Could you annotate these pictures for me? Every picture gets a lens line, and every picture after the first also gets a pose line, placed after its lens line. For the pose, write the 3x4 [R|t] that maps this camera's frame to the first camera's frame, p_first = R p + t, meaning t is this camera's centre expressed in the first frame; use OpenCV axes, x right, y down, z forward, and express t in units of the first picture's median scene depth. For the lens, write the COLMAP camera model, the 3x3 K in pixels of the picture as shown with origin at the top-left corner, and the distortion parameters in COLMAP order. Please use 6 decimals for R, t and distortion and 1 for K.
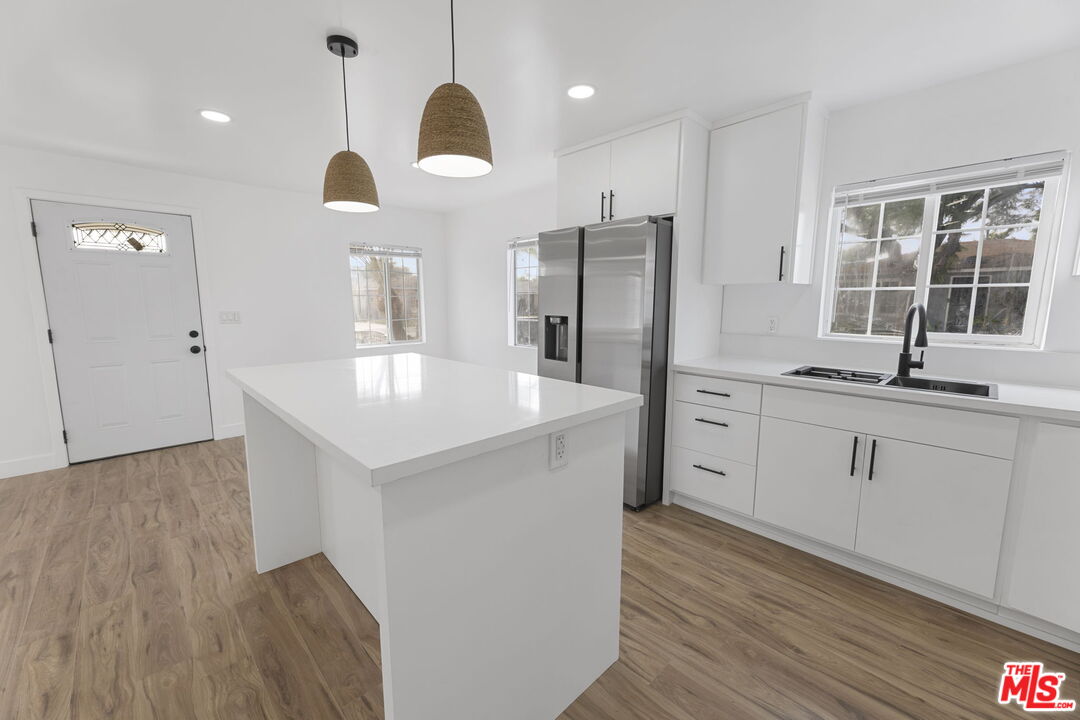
lens RADIAL K [[432.6, 0, 545.6], [0, 432.6, 359.3], [0, 0, 1]] dist [0.000853, 0.000187]
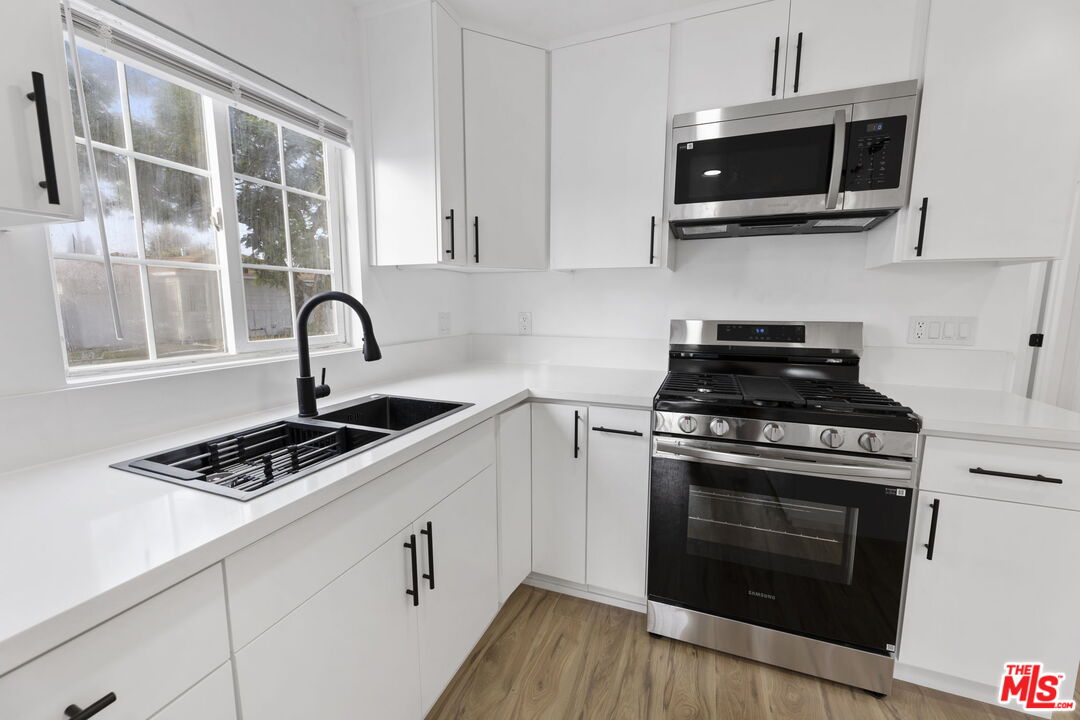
lens RADIAL K [[432.6, 0, 545.6], [0, 432.6, 359.3], [0, 0, 1]] dist [0.000853, 0.000187]
pose [[-0.413778, -0.116911, 0.902840, 0.194413], [0.124647, 0.975105, 0.183395, -0.121502], [-0.901804, 0.188421, -0.388904, 1.079847]]
